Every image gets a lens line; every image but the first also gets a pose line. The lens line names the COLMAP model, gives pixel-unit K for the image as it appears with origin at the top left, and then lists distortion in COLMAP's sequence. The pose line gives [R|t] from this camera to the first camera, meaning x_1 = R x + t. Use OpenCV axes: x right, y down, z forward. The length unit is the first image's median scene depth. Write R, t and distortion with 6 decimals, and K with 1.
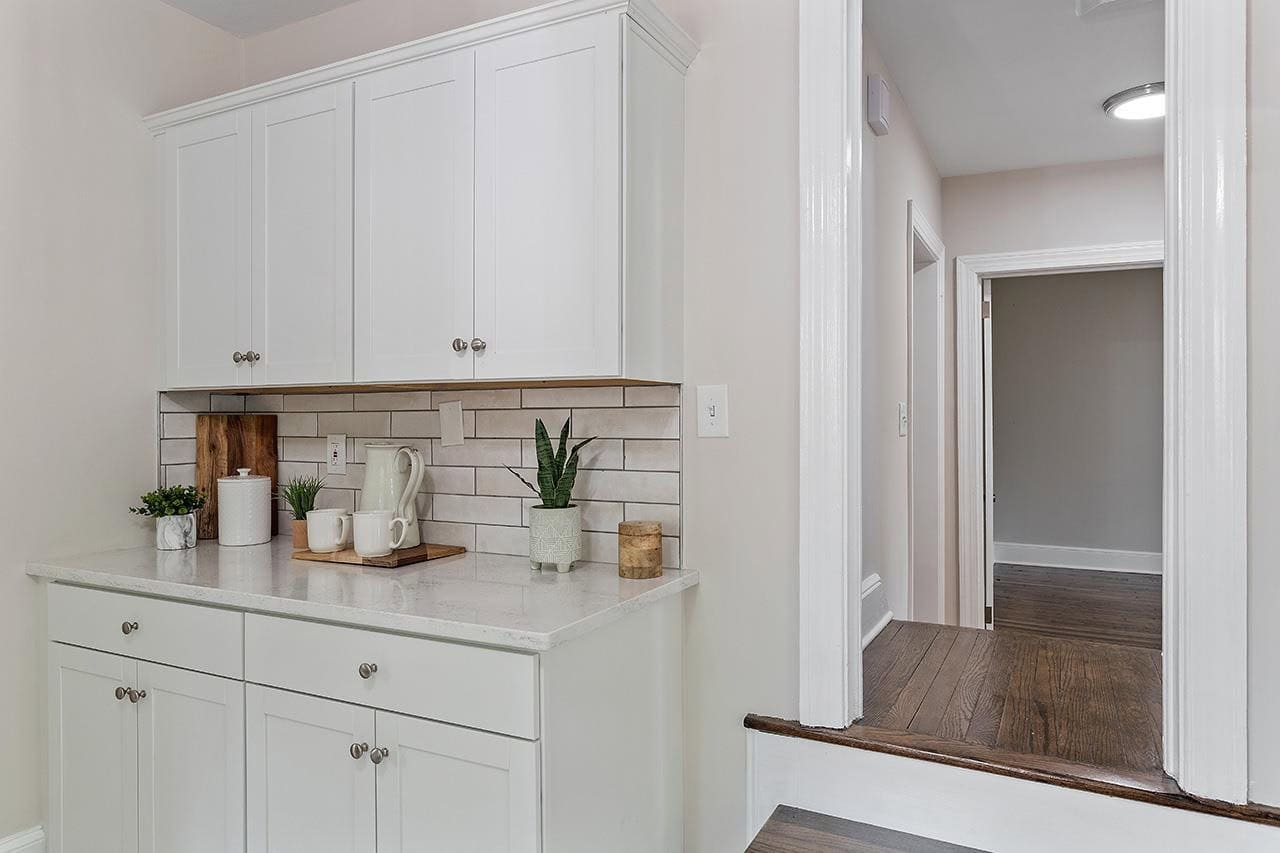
lens RADIAL K [[853.0, 0, 639.4], [0, 853.0, 416.2], [0, 0, 1]] dist [-0.004245, 0.005708]
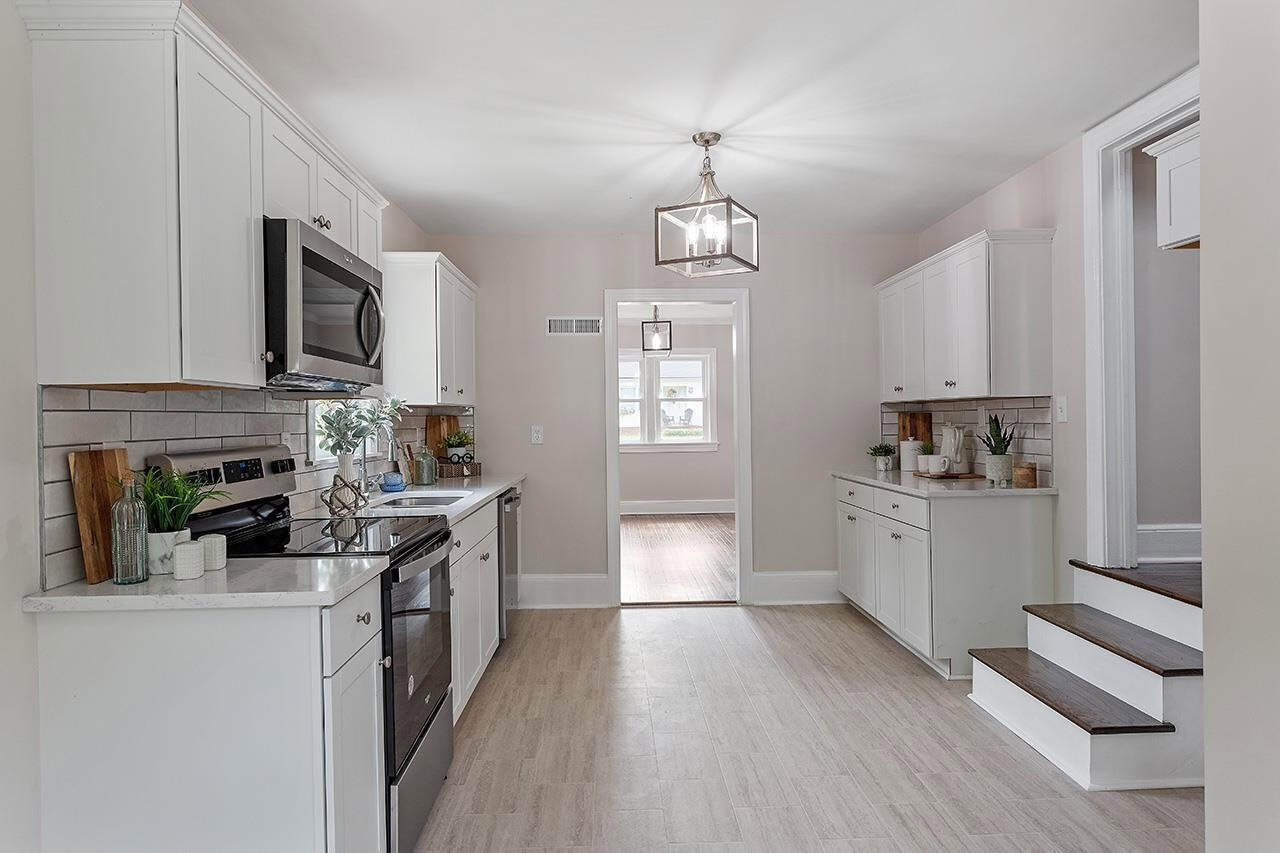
lens RADIAL K [[645.1, 0, 639.7], [0, 645.1, 420.8], [0, 0, 1]] dist [0.000625, -0.000478]
pose [[0.485817, 0.001285, -0.874059, 0.751545], [0.008634, 0.999943, 0.006269, 0.002419], [0.874018, -0.010593, 0.485779, -0.495072]]
